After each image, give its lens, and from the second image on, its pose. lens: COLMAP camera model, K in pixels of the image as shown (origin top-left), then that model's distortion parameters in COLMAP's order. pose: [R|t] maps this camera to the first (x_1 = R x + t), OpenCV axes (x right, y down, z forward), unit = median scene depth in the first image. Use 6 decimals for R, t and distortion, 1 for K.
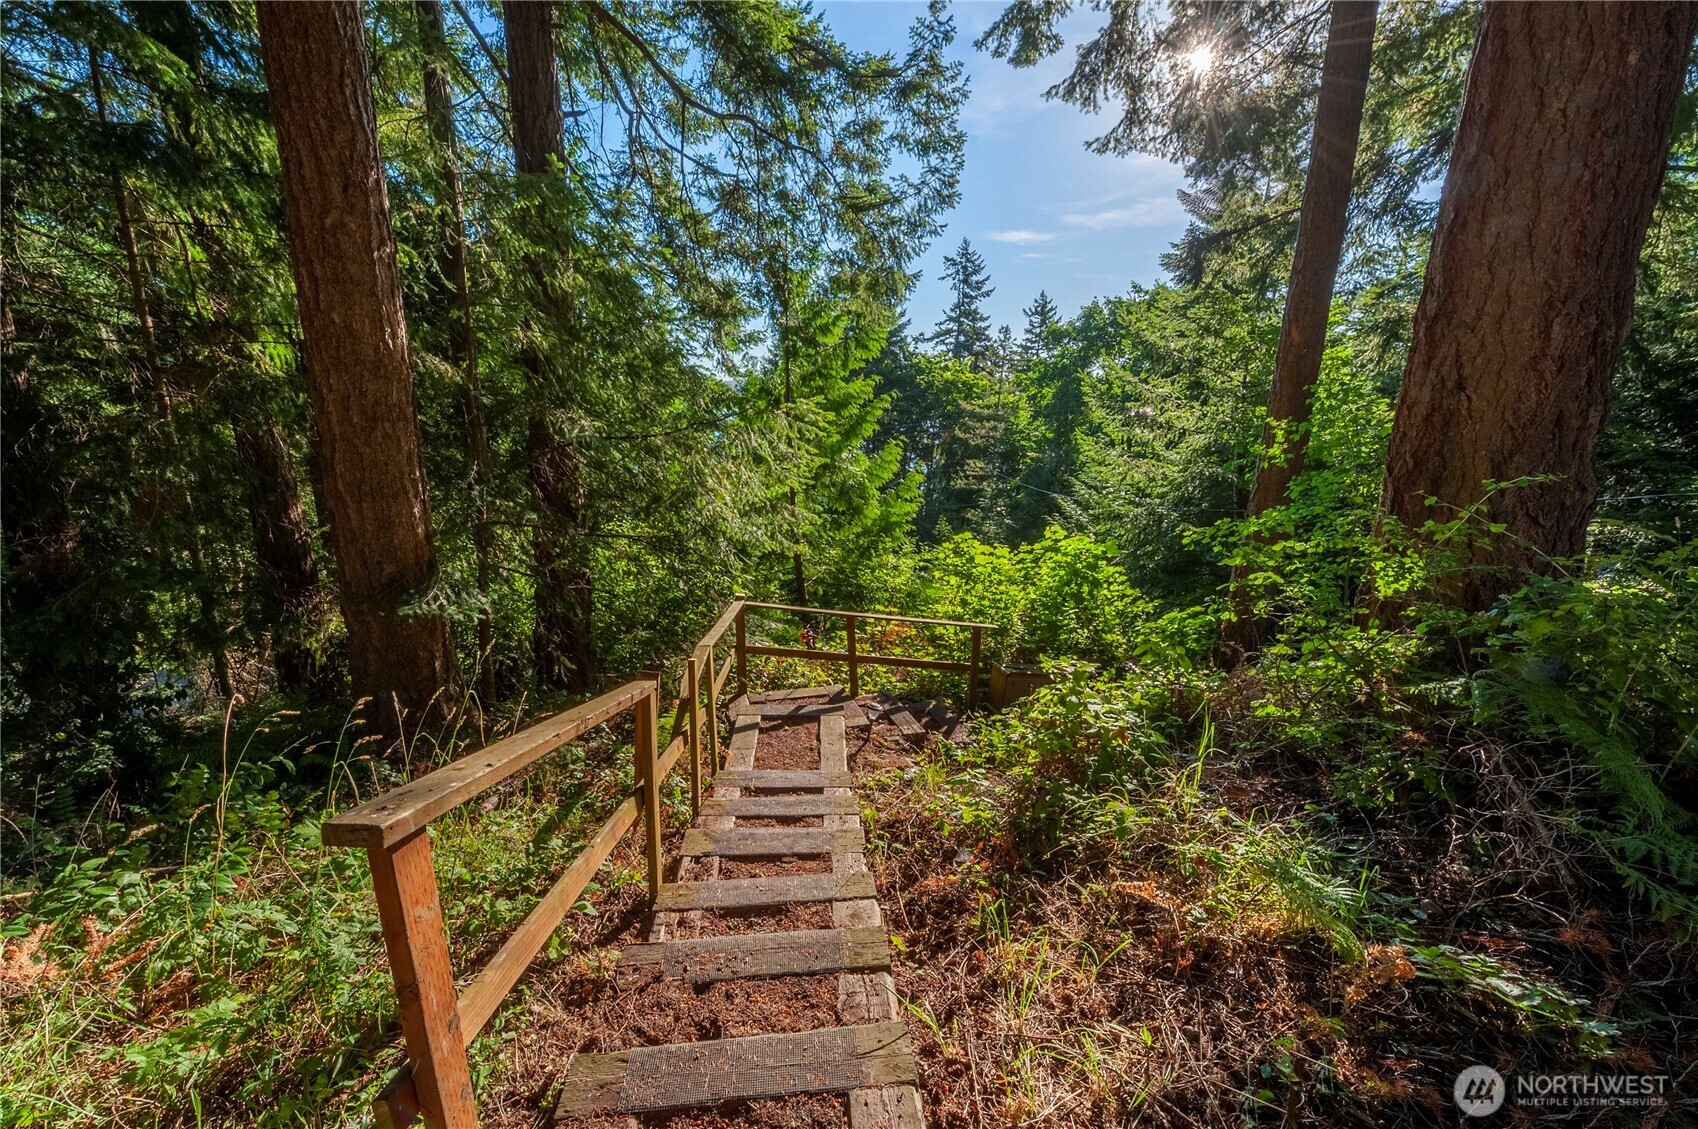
lens RADIAL K [[665.5, 0, 849.0], [0, 665.5, 564.5], [0, 0, 1]] dist [0.008532, 0.000060]
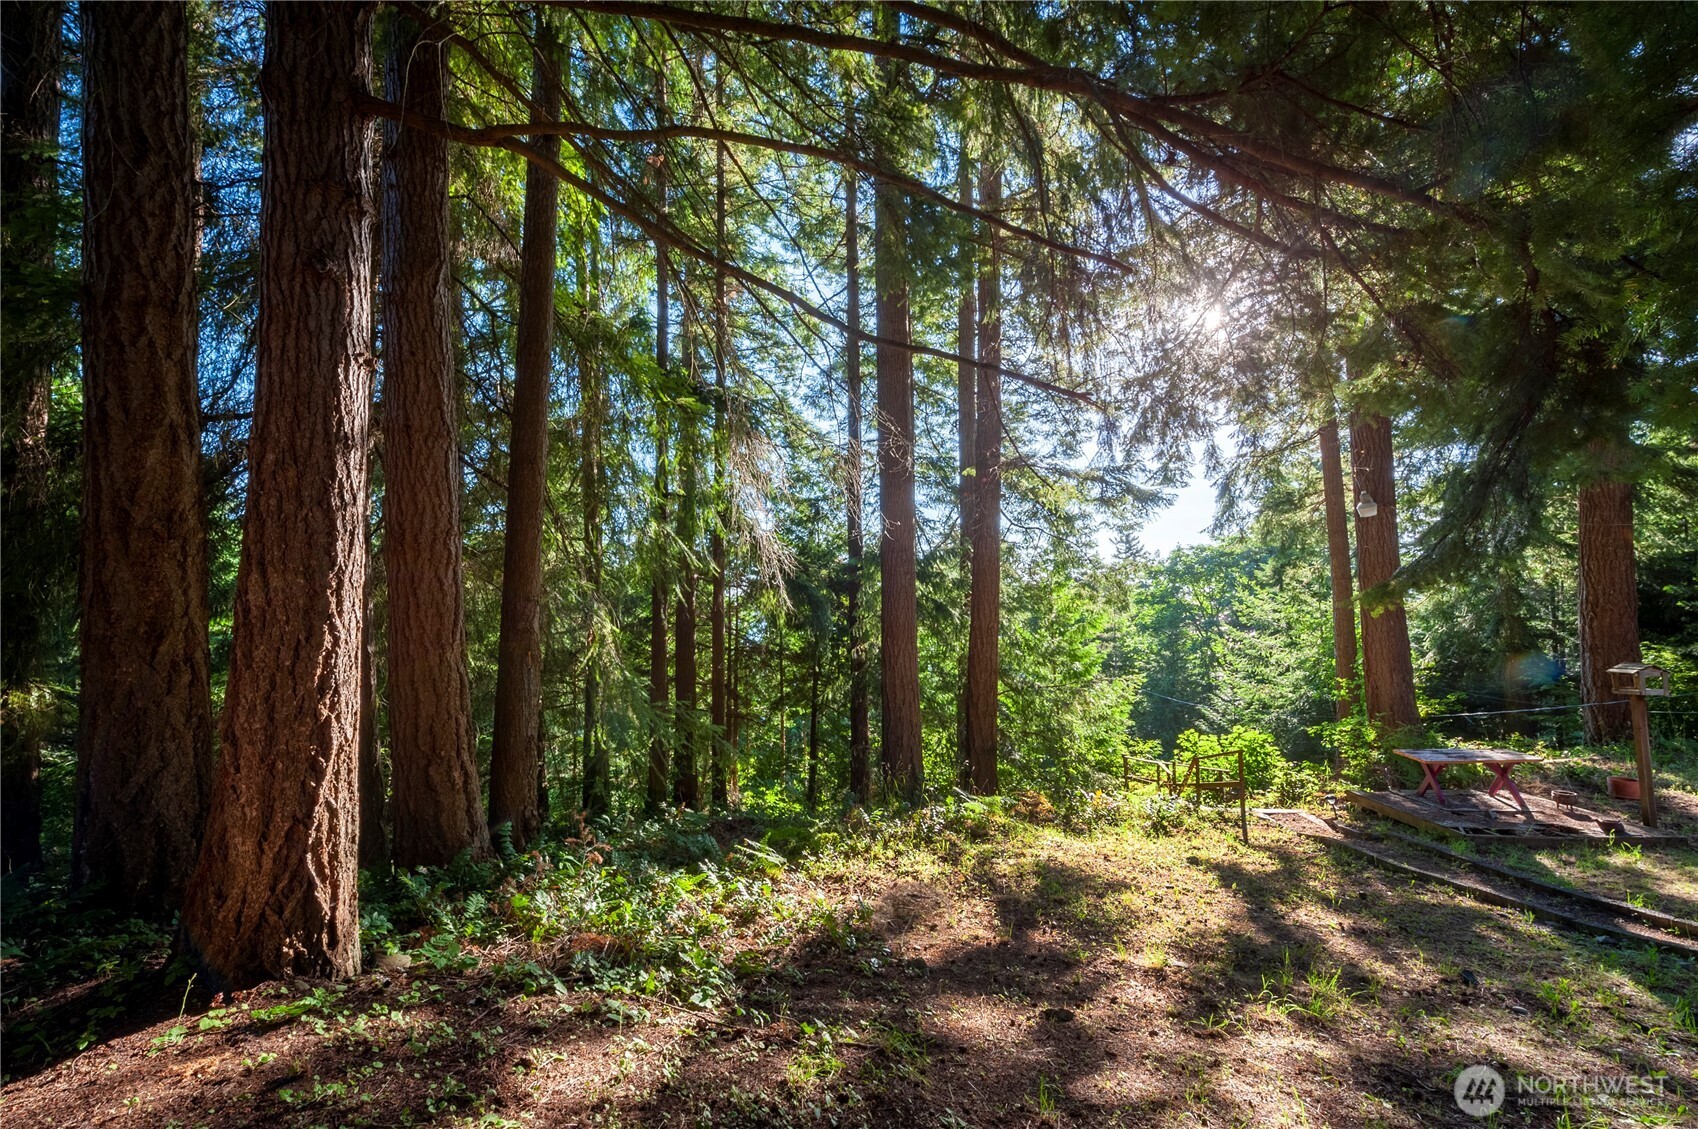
lens RADIAL K [[676.3, 0, 849.0], [0, 676.3, 564.5], [0, 0, 1]] dist [0.000221, 0.000039]
pose [[0.995343, -0.033125, -0.090525, -0.406908], [0.004511, 0.954080, -0.299518, 0.051735], [0.096290, 0.297715, 0.949786, -0.744620]]
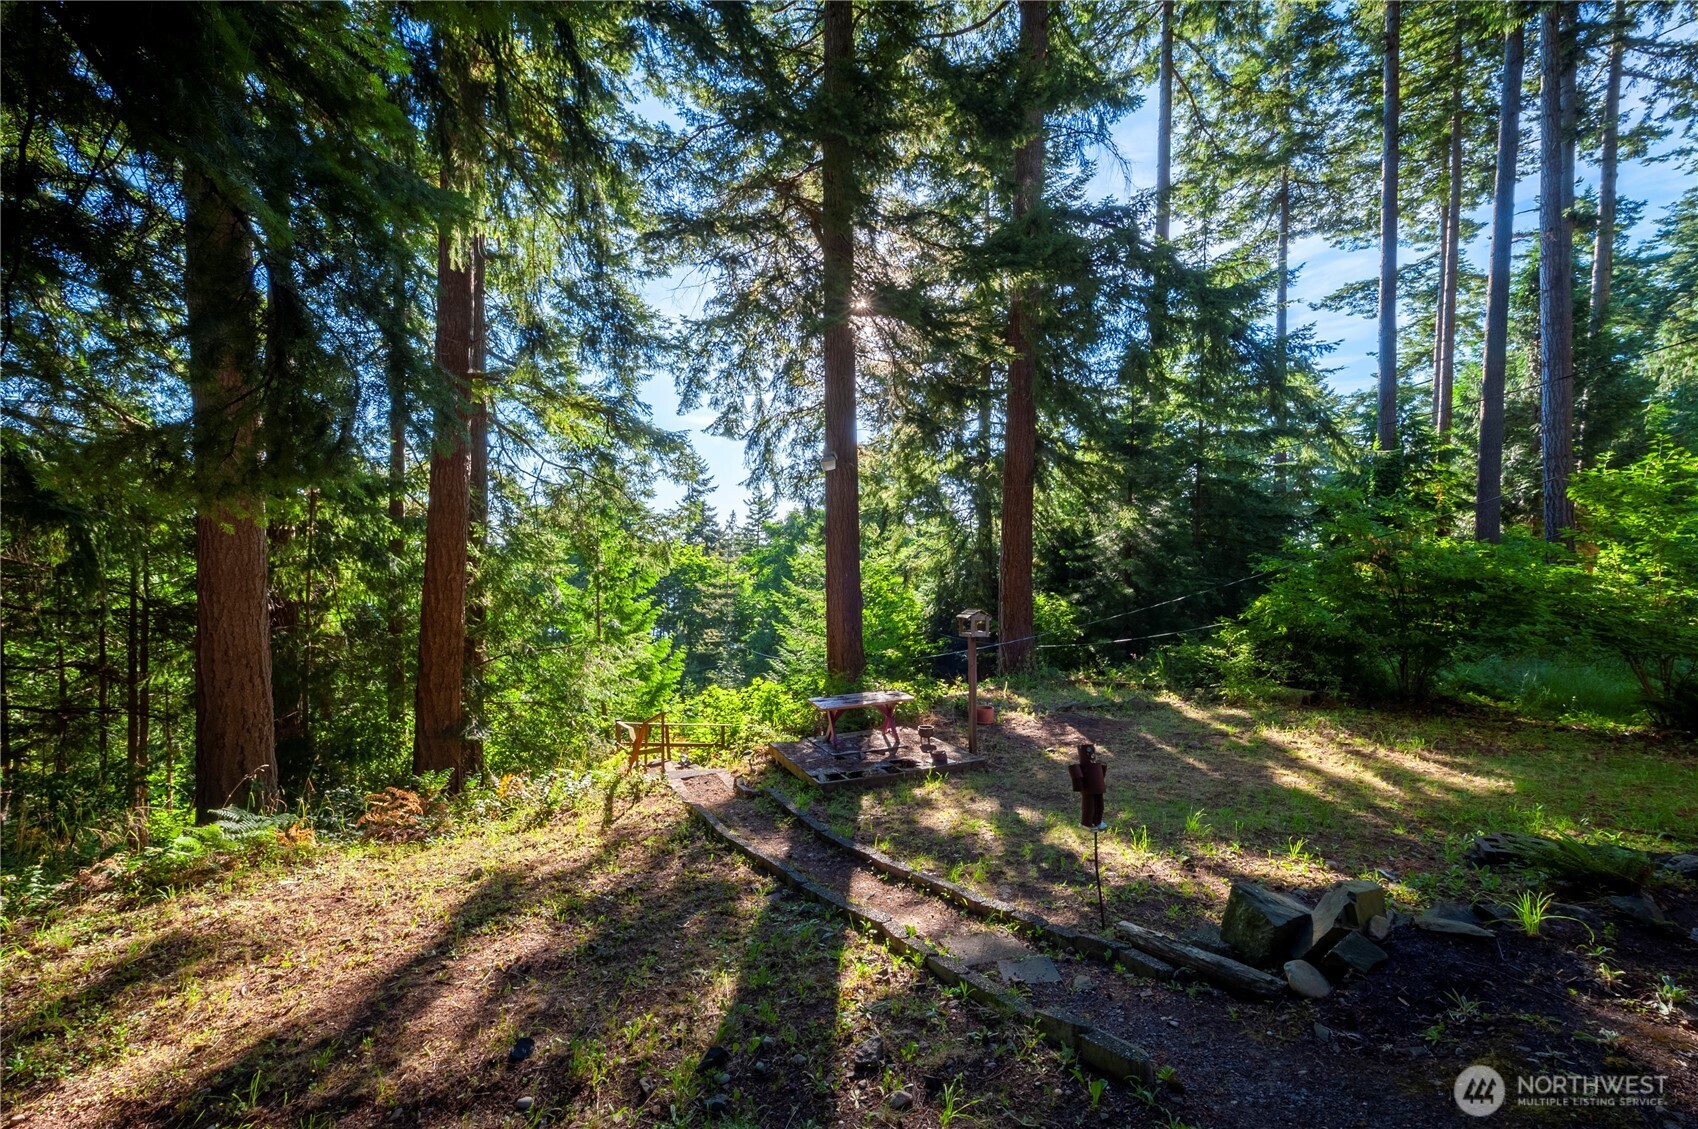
lens RADIAL K [[668.5, 0, 855.0], [0, 668.5, 572.2], [0, 0, 1]] dist [0.003682, 0.000095]
pose [[0.920358, -0.017565, 0.390682, -0.131072], [0.104422, 0.973758, -0.202214, 0.044723], [-0.376879, 0.226905, 0.898040, -0.637320]]
